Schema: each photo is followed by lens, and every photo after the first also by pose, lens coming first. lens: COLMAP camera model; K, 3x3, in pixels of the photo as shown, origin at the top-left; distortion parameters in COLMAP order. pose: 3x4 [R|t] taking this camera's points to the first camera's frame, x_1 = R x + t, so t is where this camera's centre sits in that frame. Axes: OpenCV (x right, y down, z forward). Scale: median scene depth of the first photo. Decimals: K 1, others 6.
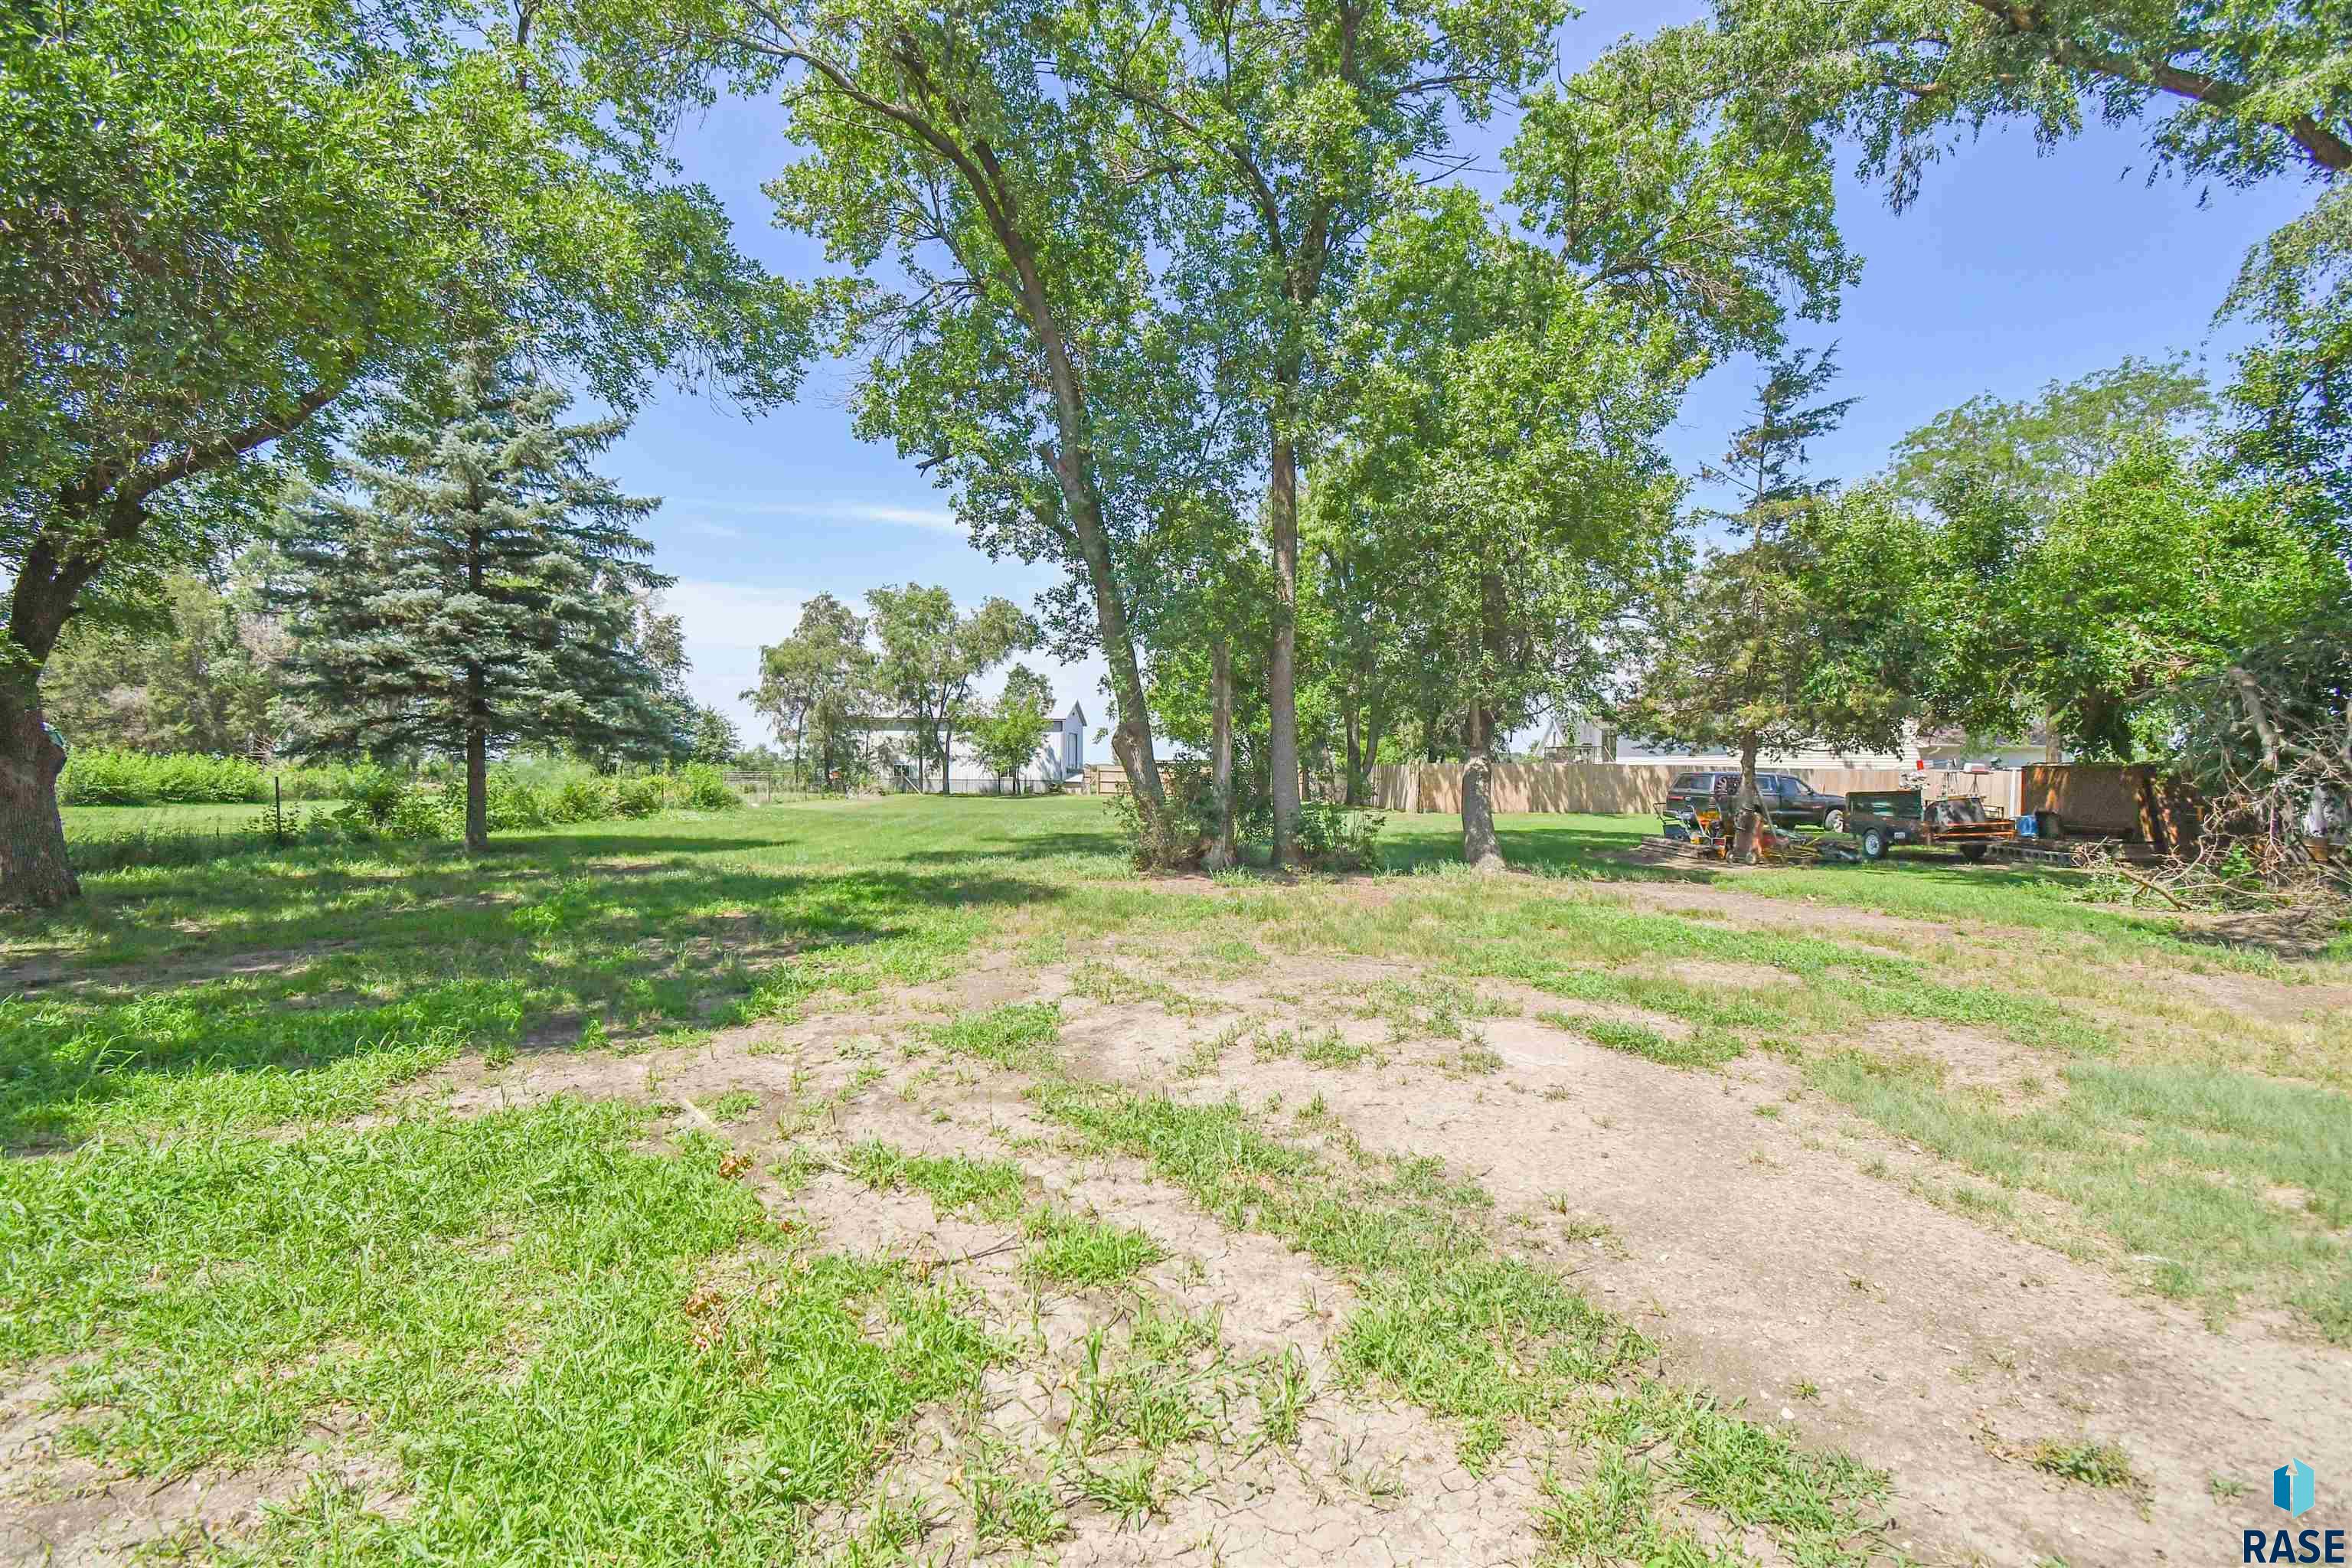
lens RADIAL K [[1064.0, 0, 1168.7], [0, 1064.0, 776.3], [0, 0, 1]] dist [-0.019363, -0.004958]
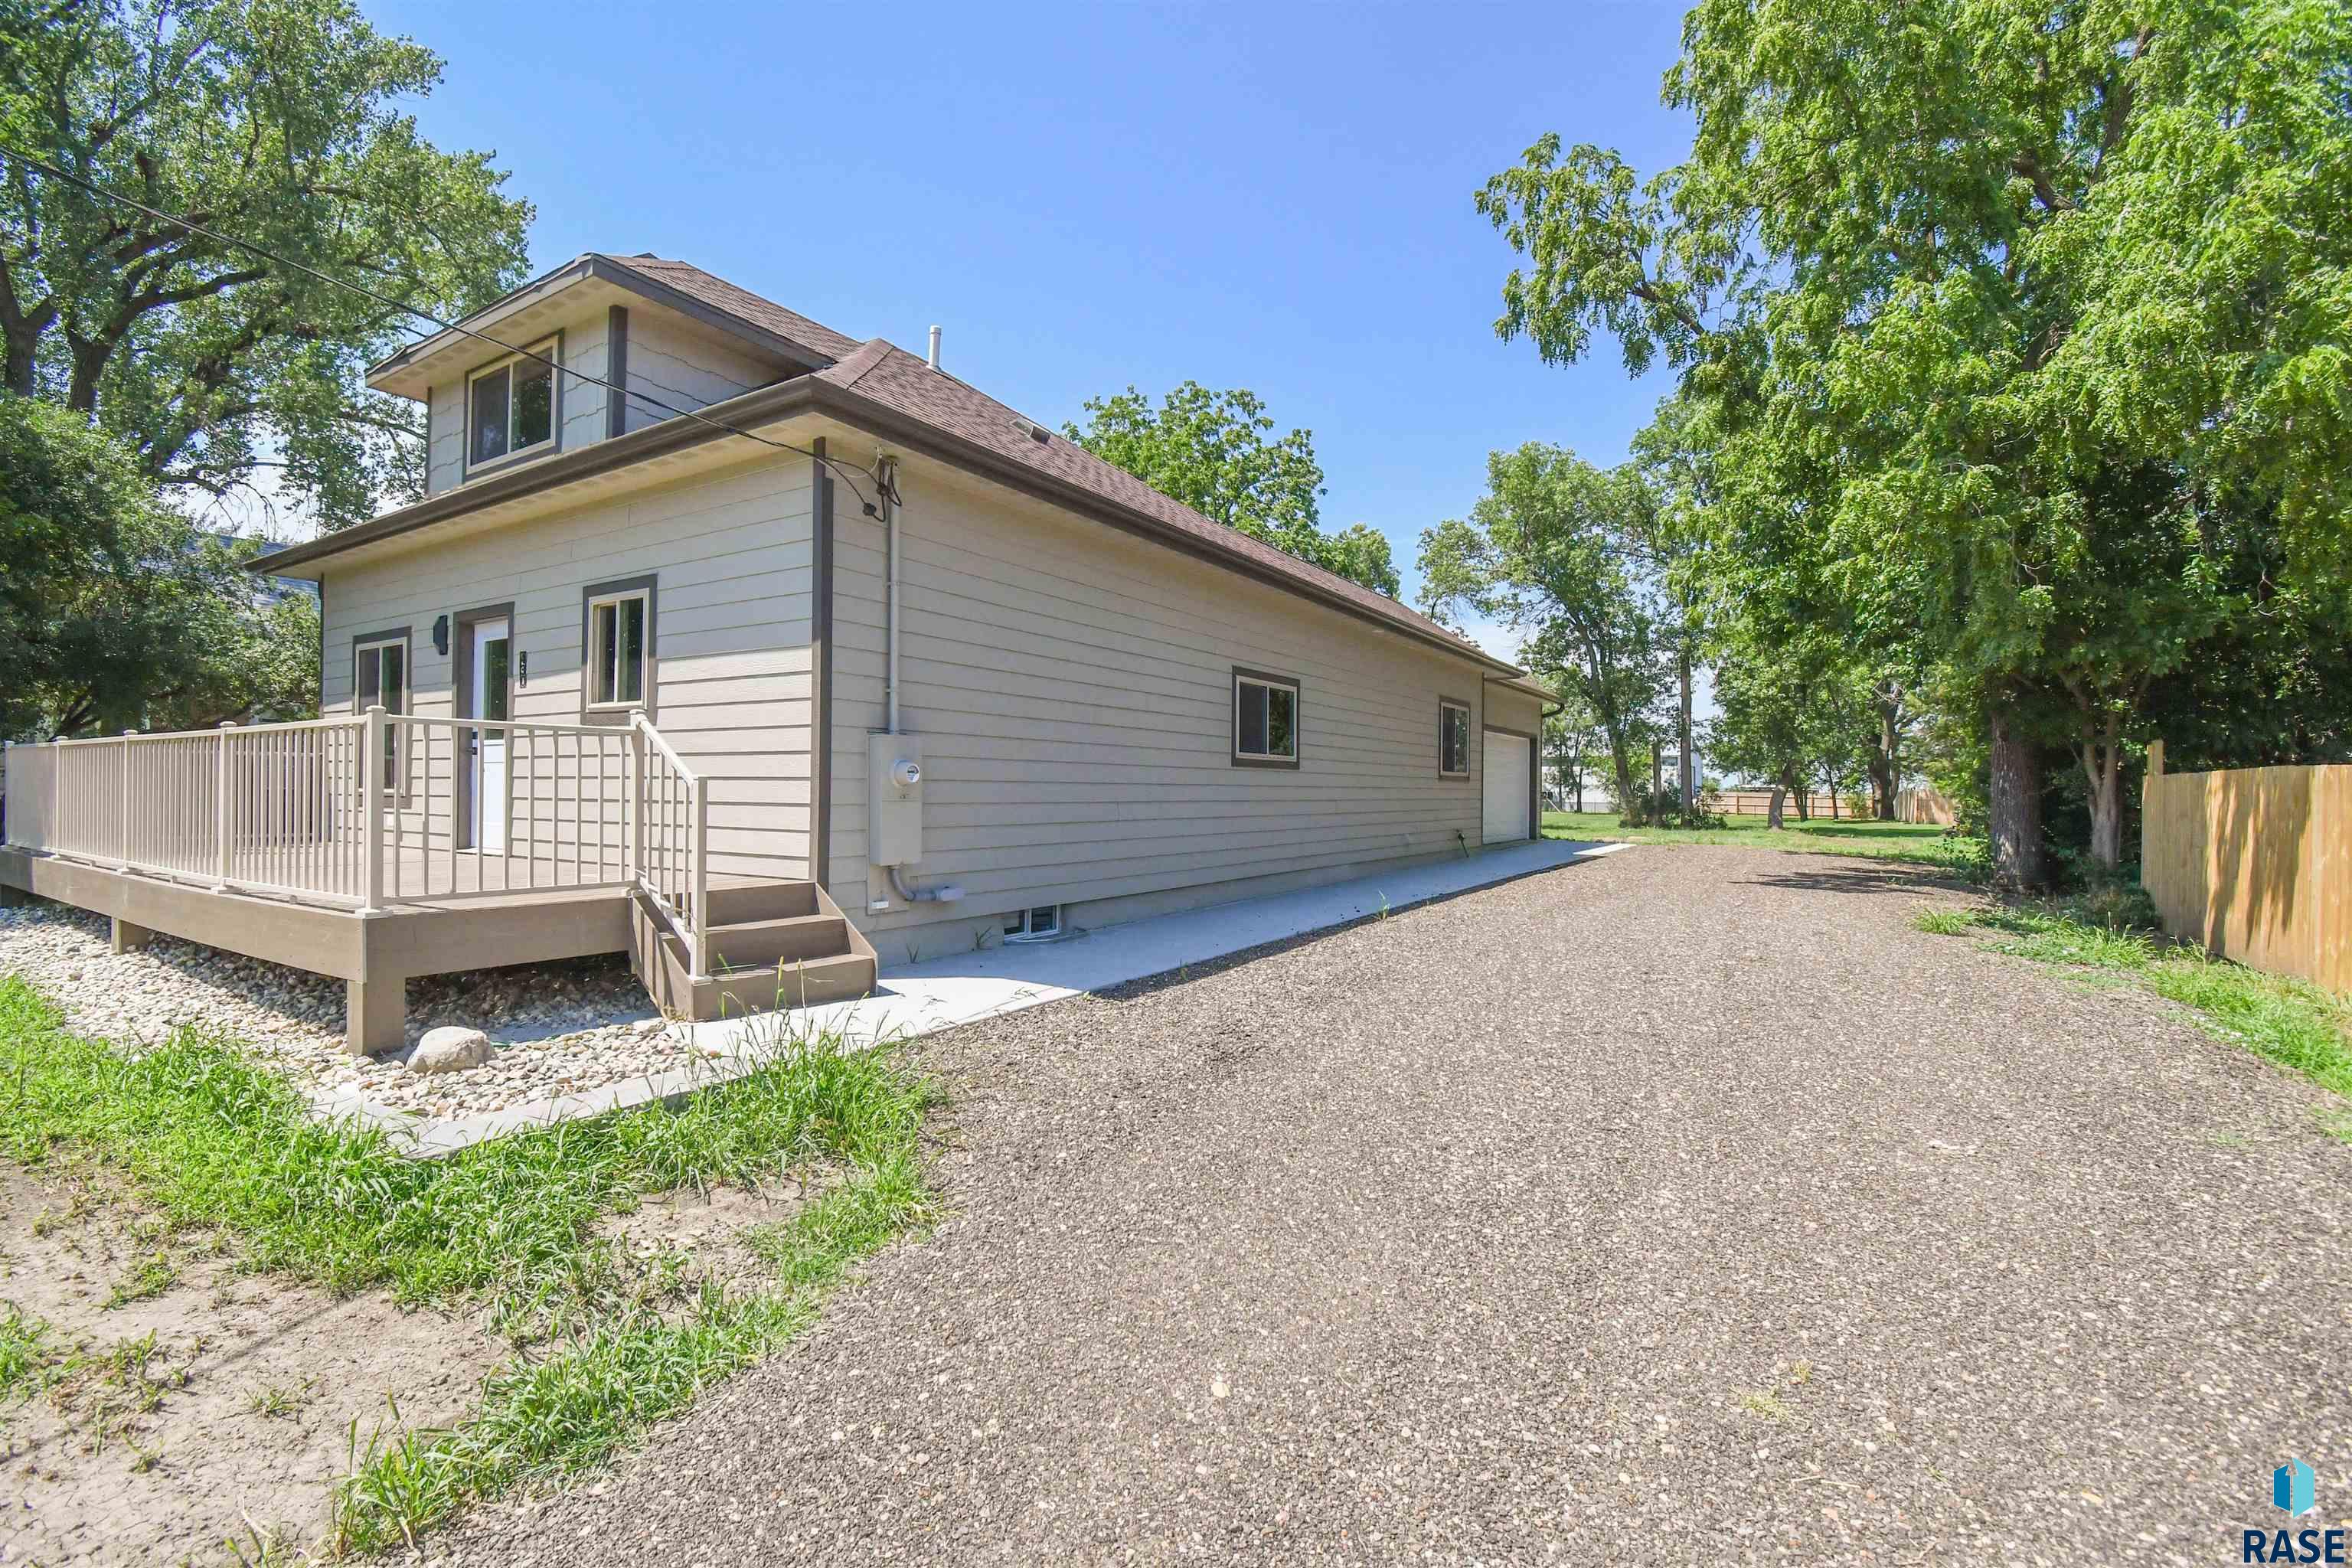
lens RADIAL K [[1064.0, 0, 1162.3], [0, 1064.0, 790.0], [0, 0, 1]] dist [-0.019363, -0.004958]
pose [[0.825308, -0.004761, -0.564663, 0.117272], [-0.003290, 0.999907, -0.013240, 0.006732], [0.564673, 0.012785, 0.825215, -0.421989]]
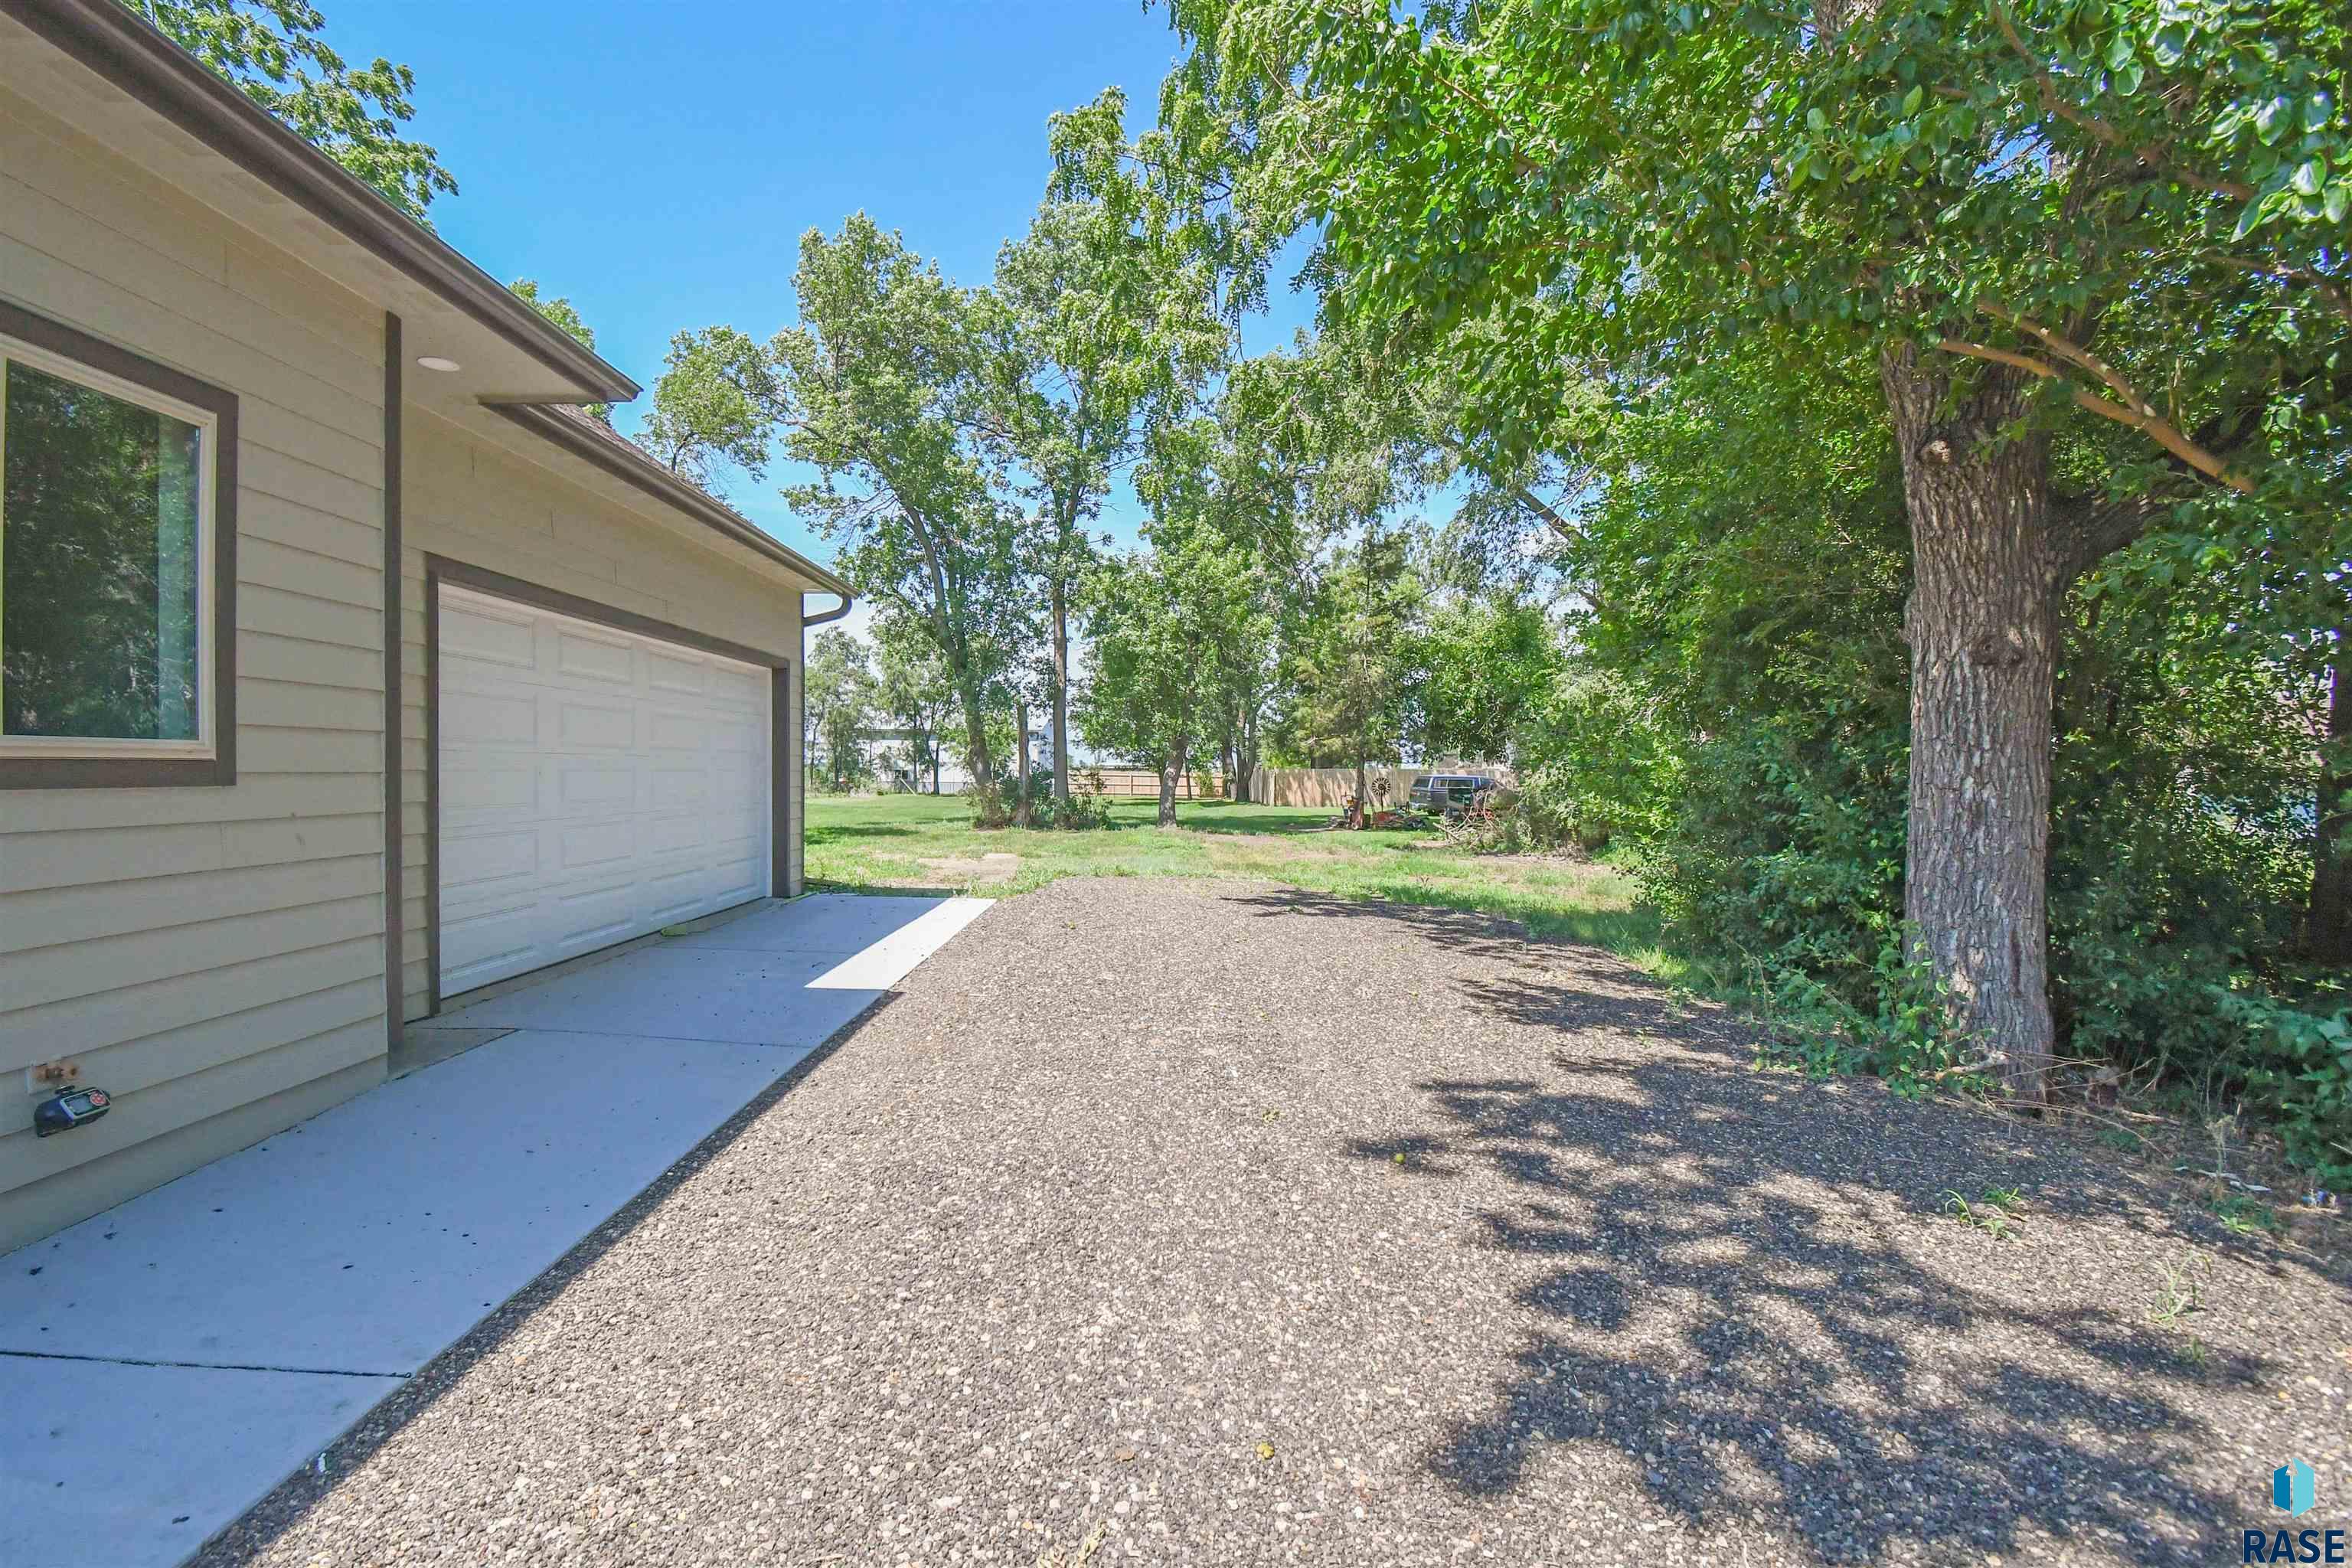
lens RADIAL K [[1064.0, 0, 1176.9], [0, 1064.0, 781.5], [0, 0, 1]] dist [-0.019363, -0.004958]
pose [[0.999944, -0.000526, -0.010565, 0.075317], [0.000542, 0.999999, 0.001506, 0.000792], [0.010564, -0.001512, 0.999943, -0.193171]]
